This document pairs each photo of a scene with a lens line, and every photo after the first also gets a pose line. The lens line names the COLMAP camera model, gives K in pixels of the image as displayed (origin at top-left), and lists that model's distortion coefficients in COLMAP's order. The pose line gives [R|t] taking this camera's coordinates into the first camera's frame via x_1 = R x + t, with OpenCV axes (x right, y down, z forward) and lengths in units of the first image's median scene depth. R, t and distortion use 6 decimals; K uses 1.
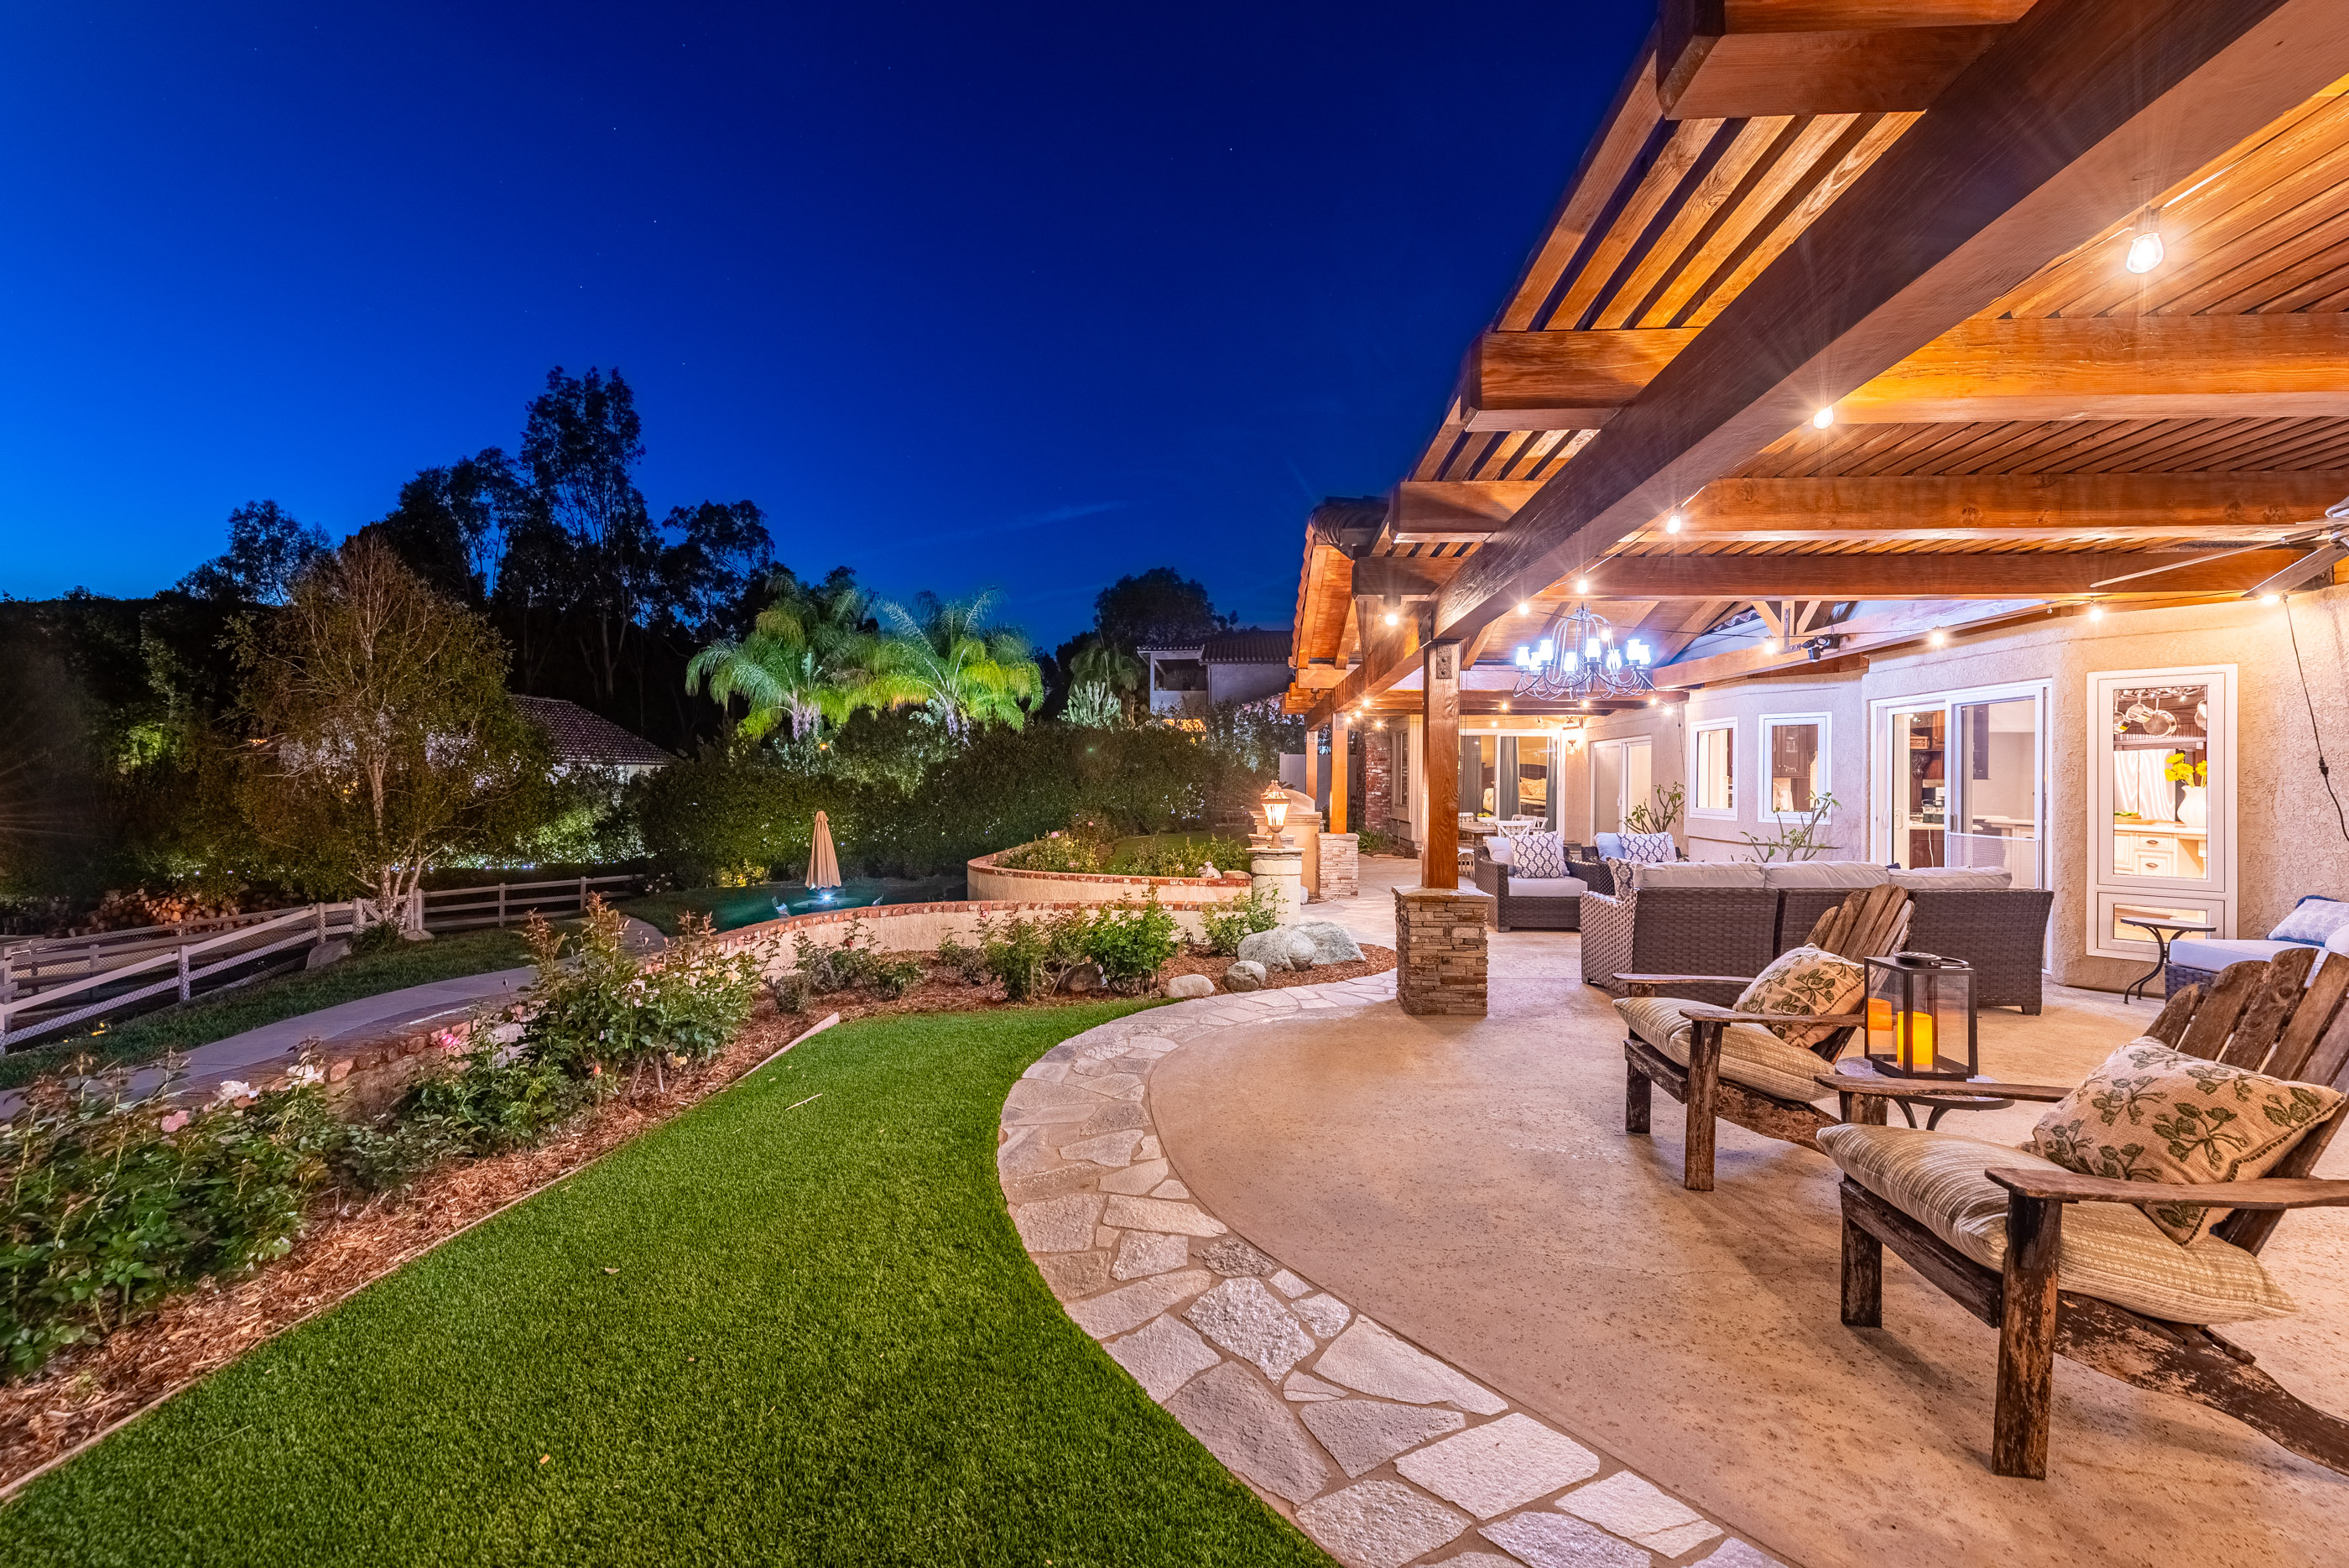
lens RADIAL K [[923.6, 0, 1165.7], [0, 923.6, 786.6], [0, 0, 1]] dist [0.024129, -0.005547]
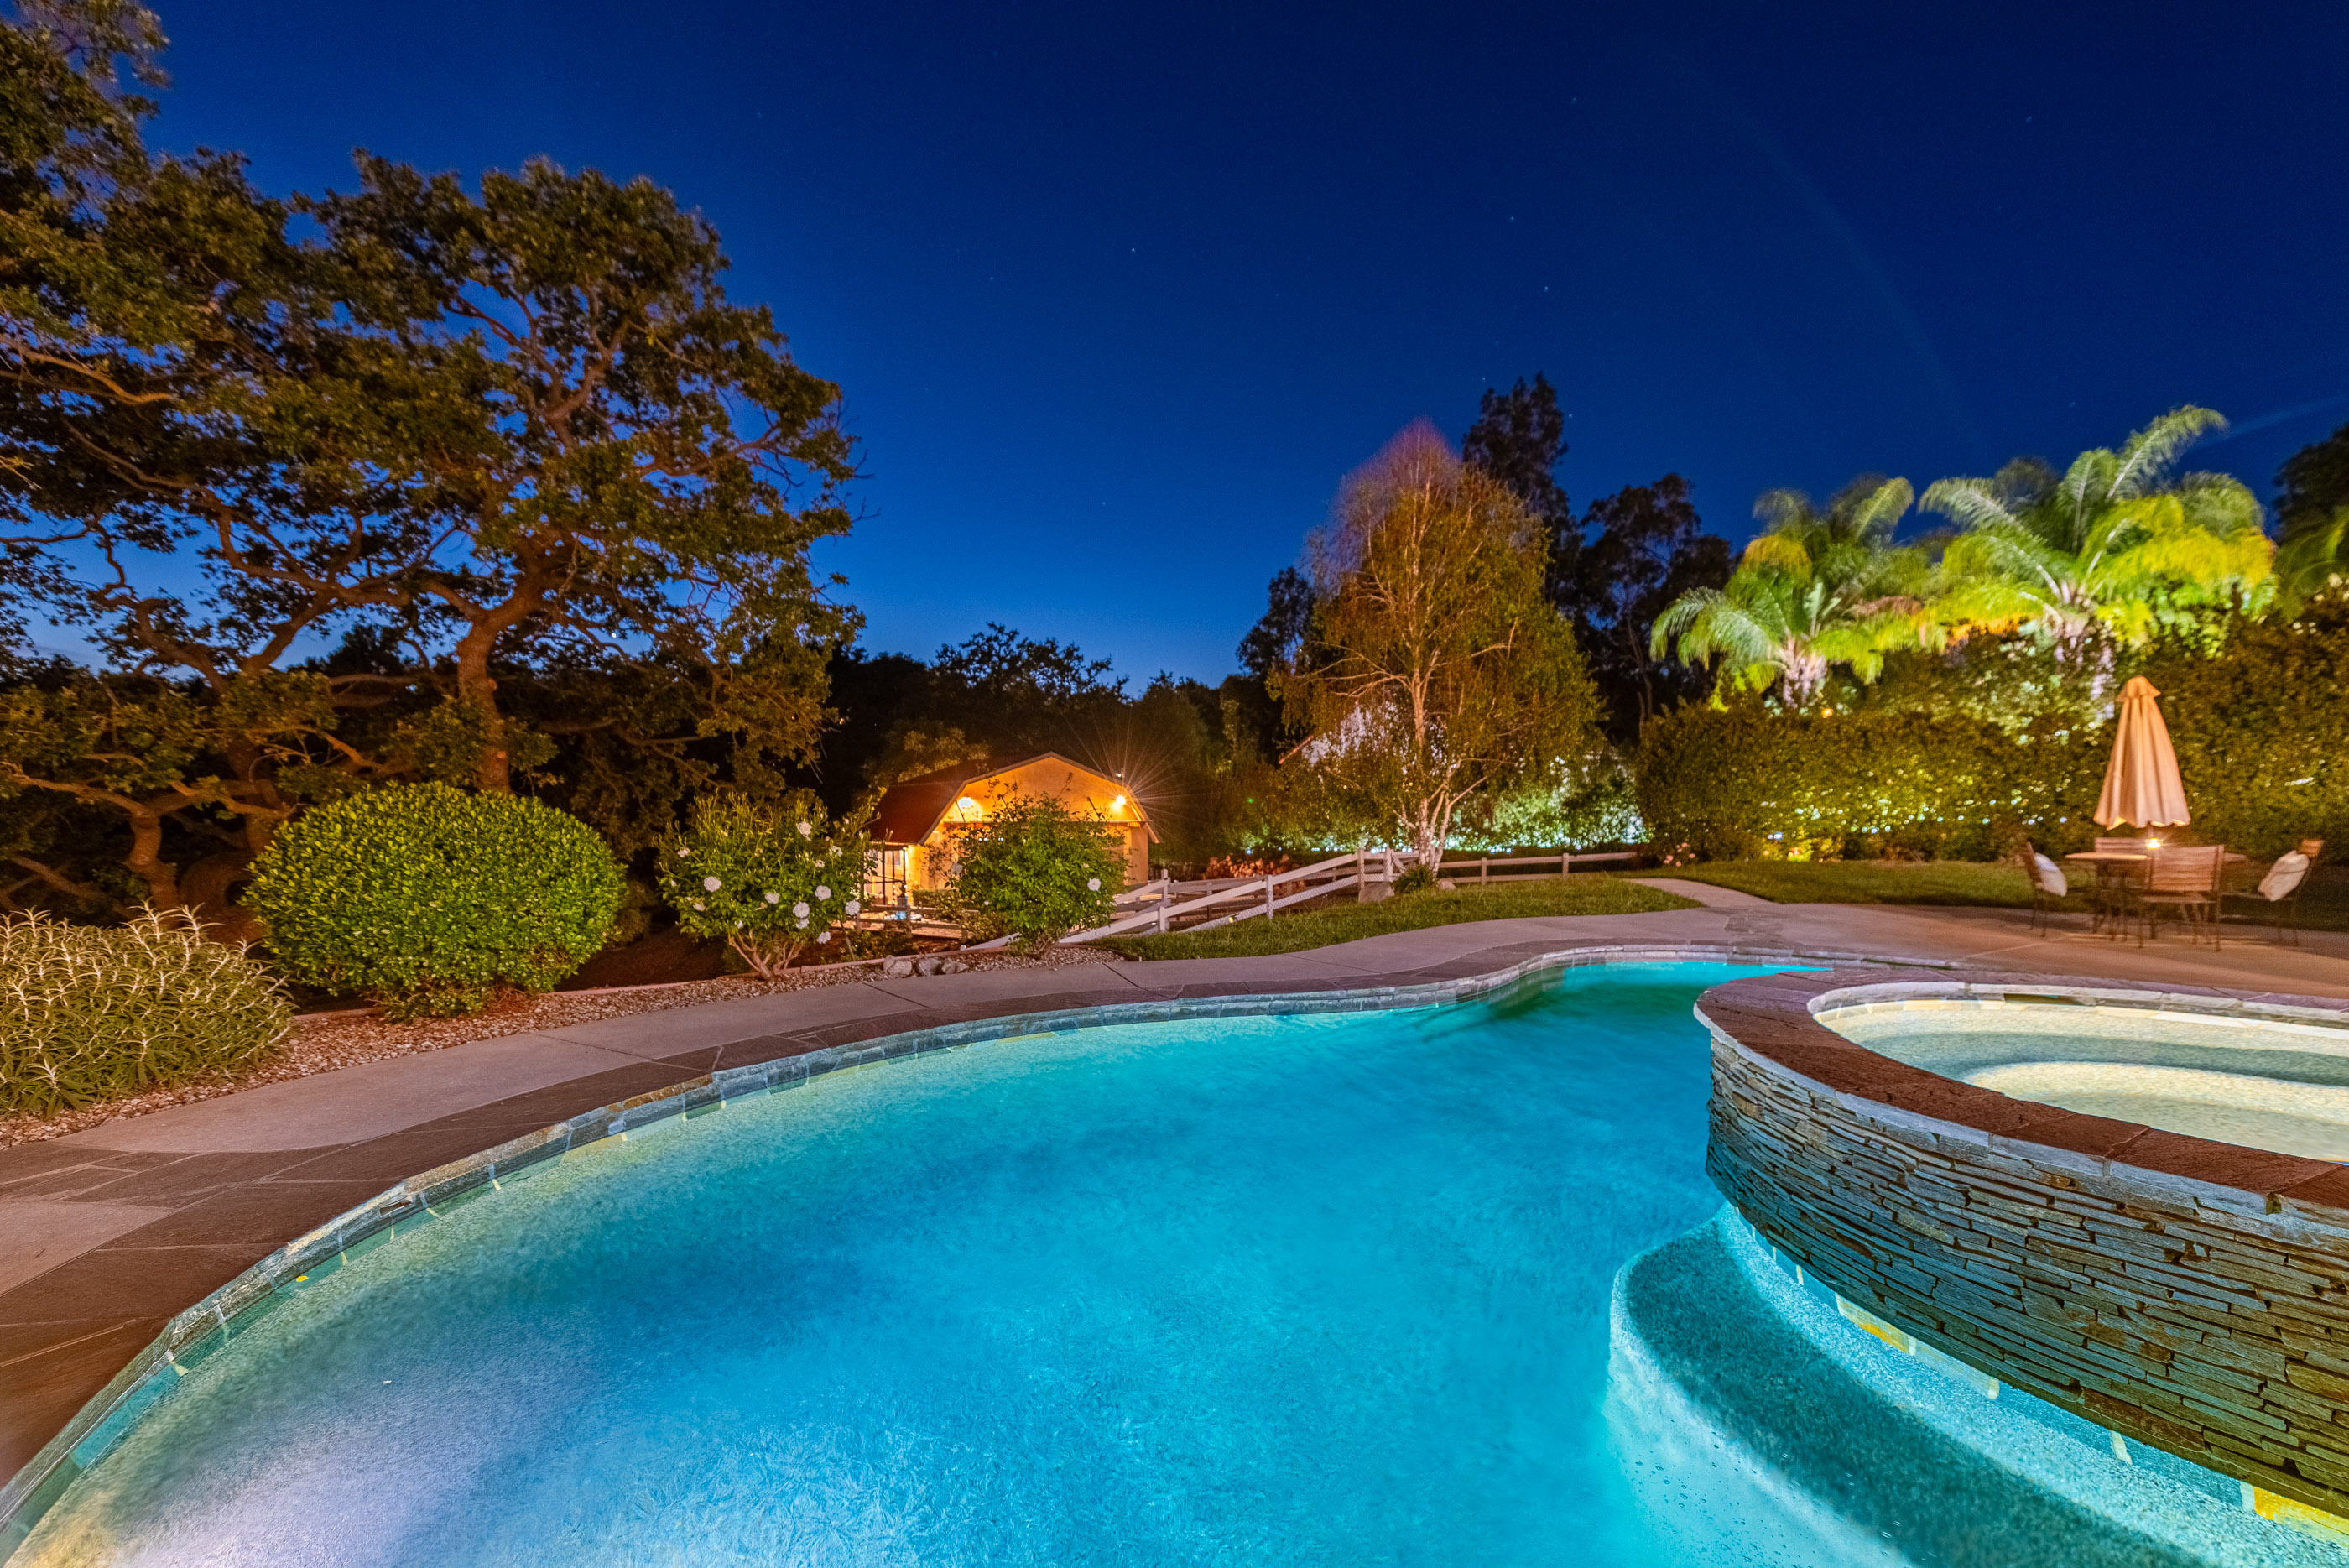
lens RADIAL K [[937.9, 0, 1164.1], [0, 937.9, 841.1], [0, 0, 1]] dist [0.004443, 0.000491]
pose [[0.634535, 0.018870, -0.772664, -0.126048], [0.002967, 0.999635, 0.026850, 0.041928], [0.772888, -0.019330, 0.634247, 0.100340]]
